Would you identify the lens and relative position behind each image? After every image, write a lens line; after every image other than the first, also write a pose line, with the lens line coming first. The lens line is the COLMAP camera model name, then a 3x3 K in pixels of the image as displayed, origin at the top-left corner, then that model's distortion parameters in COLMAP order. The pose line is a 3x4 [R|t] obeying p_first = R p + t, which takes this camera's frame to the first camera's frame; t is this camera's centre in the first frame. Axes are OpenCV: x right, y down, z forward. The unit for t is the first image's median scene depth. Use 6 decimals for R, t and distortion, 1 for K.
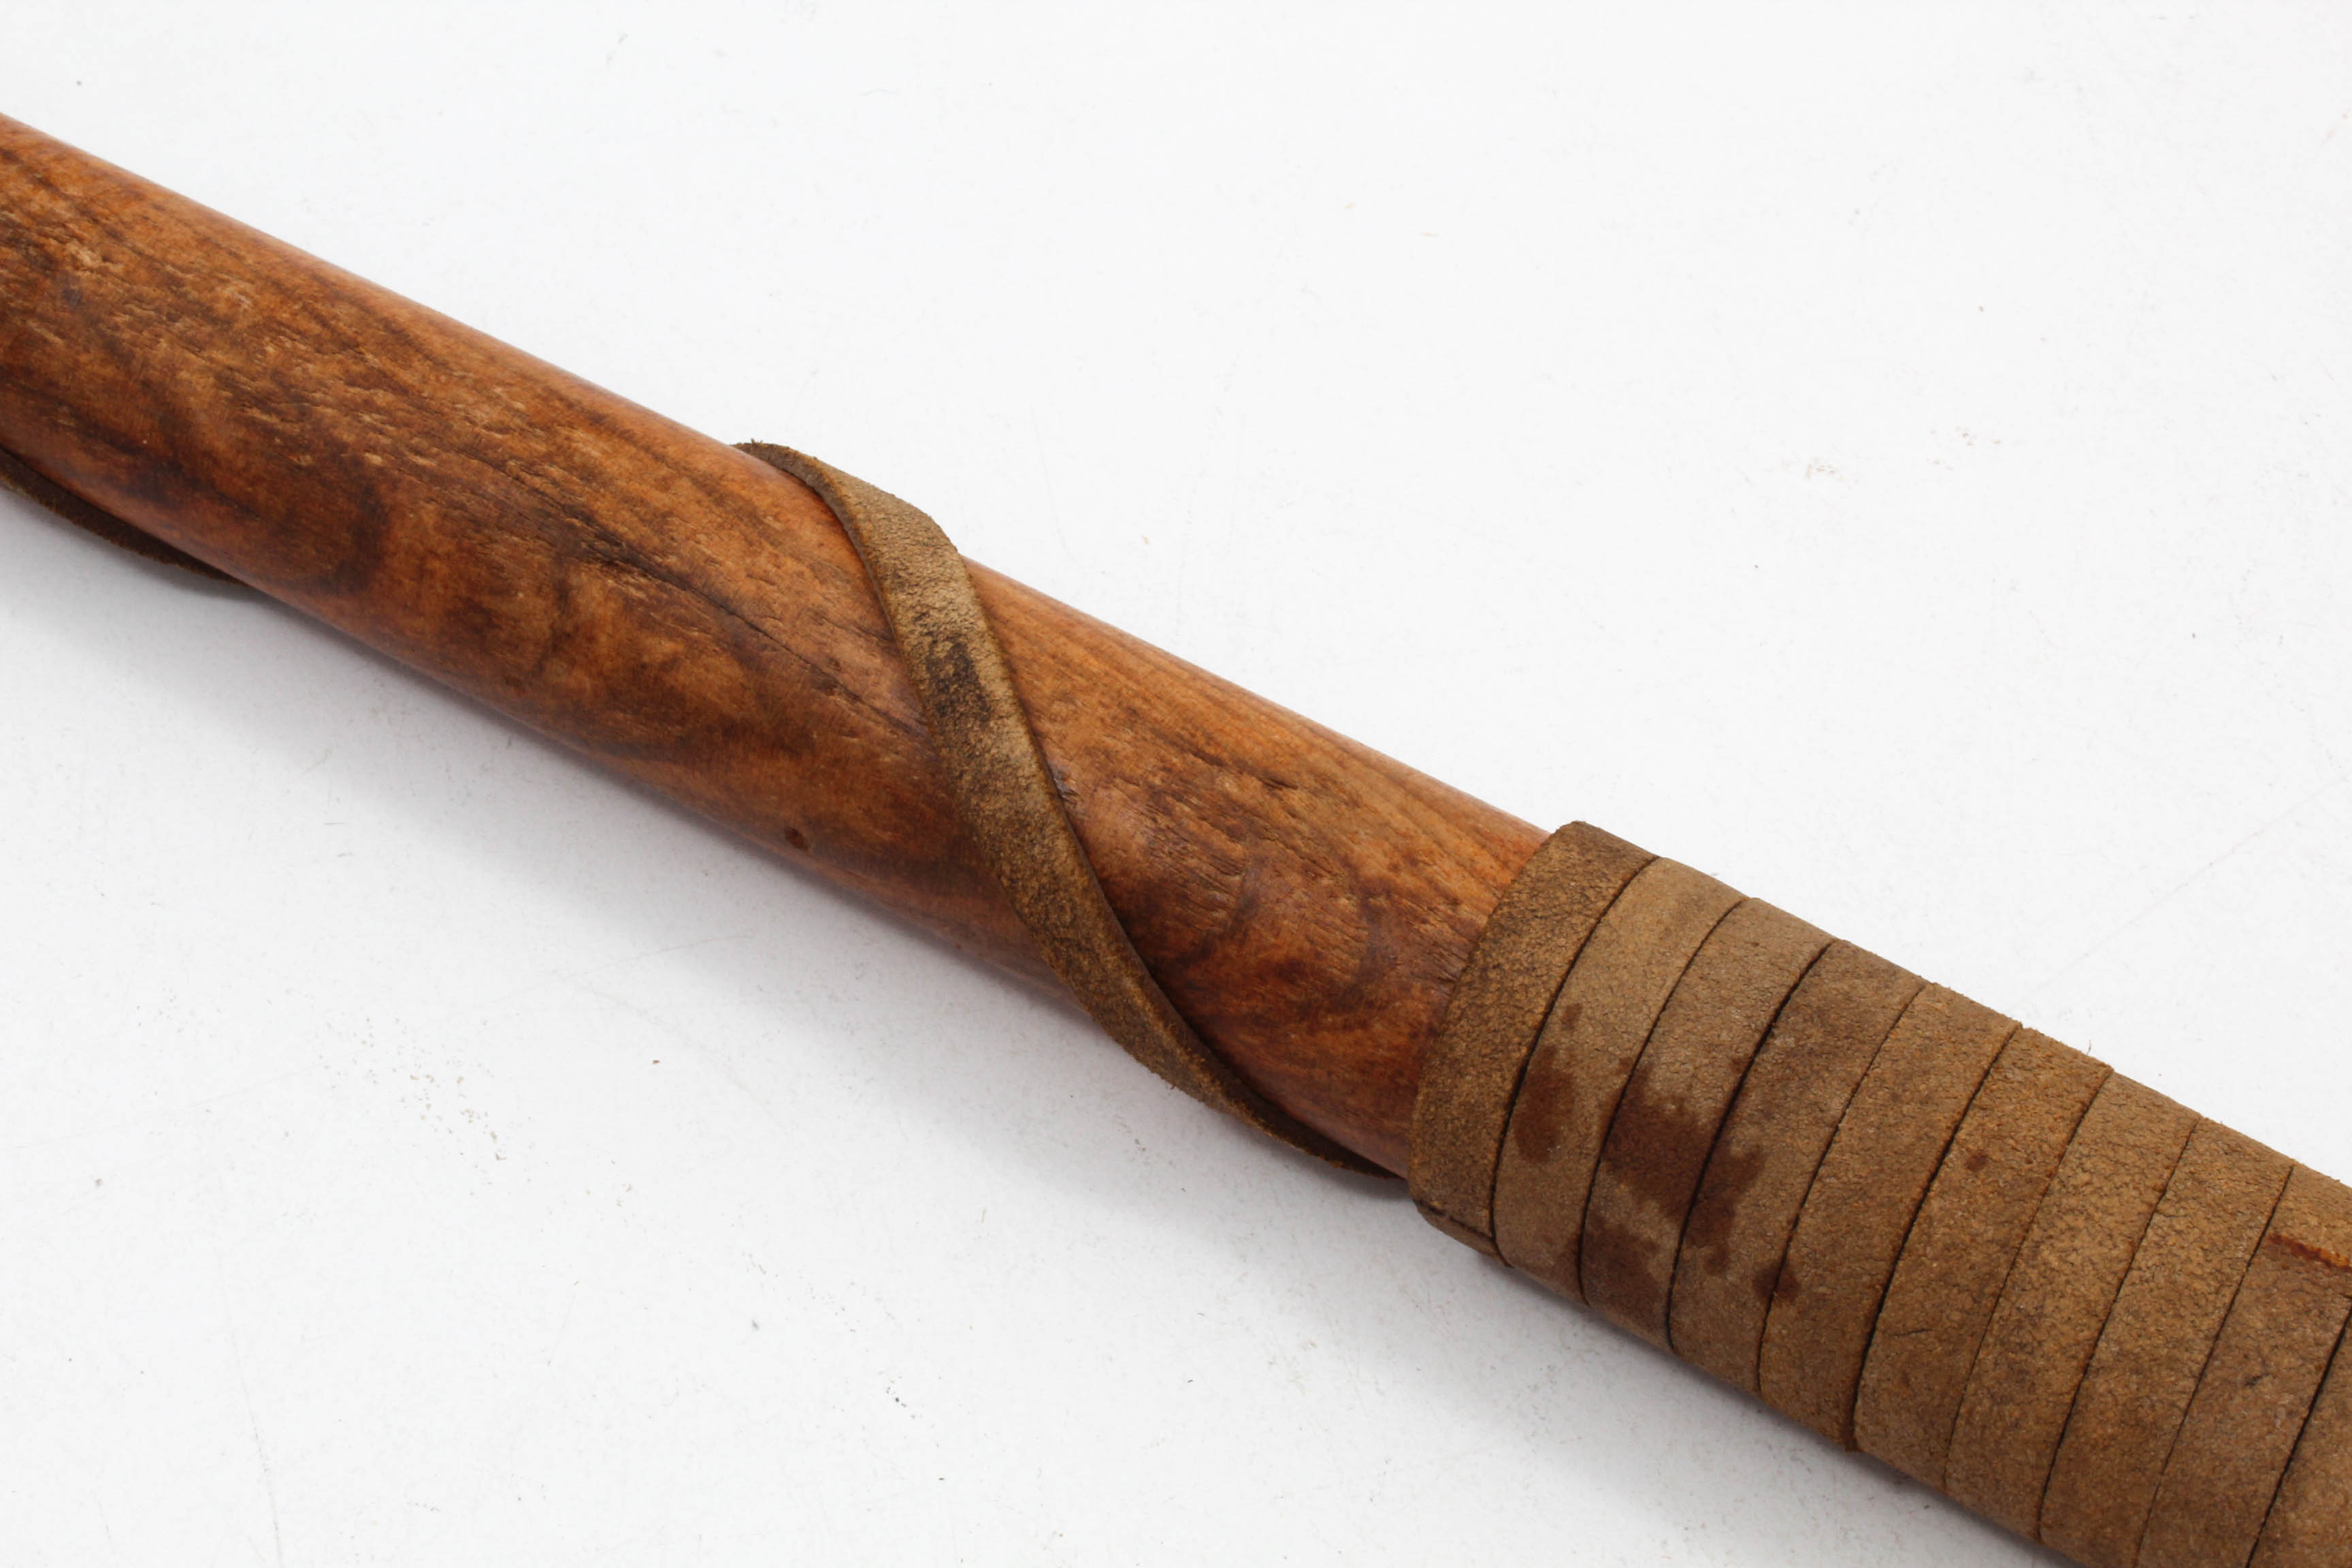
lens RADIAL K [[4154.6, 0, 1174.0], [0, 4154.6, 796.8], [0, 0, 1]] dist [-0.051623, 0.000000]
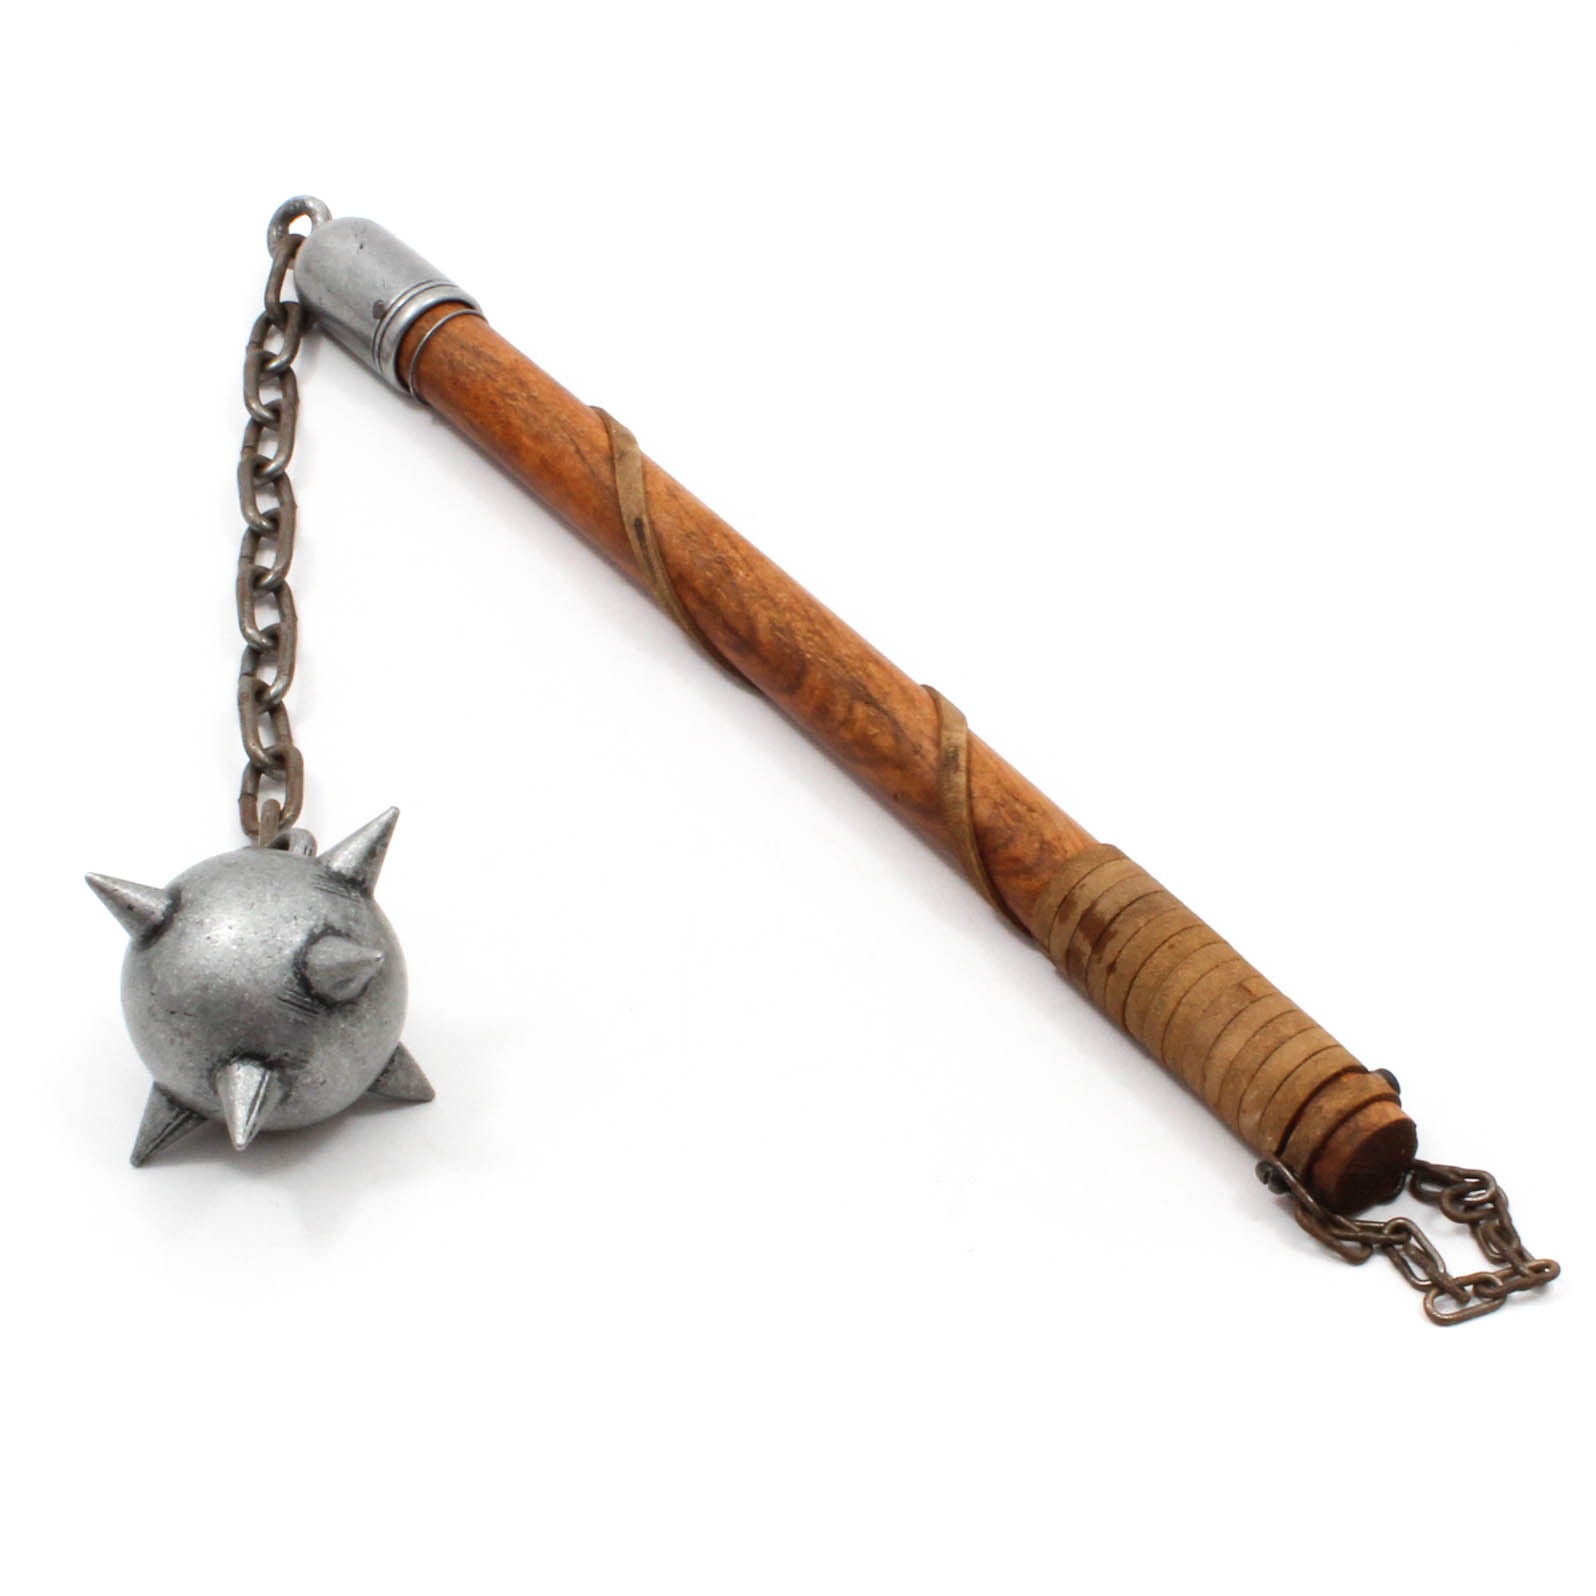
lens RADIAL K [[3650.3, 0, 799.7], [0, 3650.3, 797.3], [0, 0, 1]] dist [-0.068595, 0.000000]
pose [[0.940539, 0.266357, -0.210809, 0.505203], [-0.289694, 0.953035, -0.088329, 0.325881], [0.177381, 0.144147, 0.973529, -2.059923]]
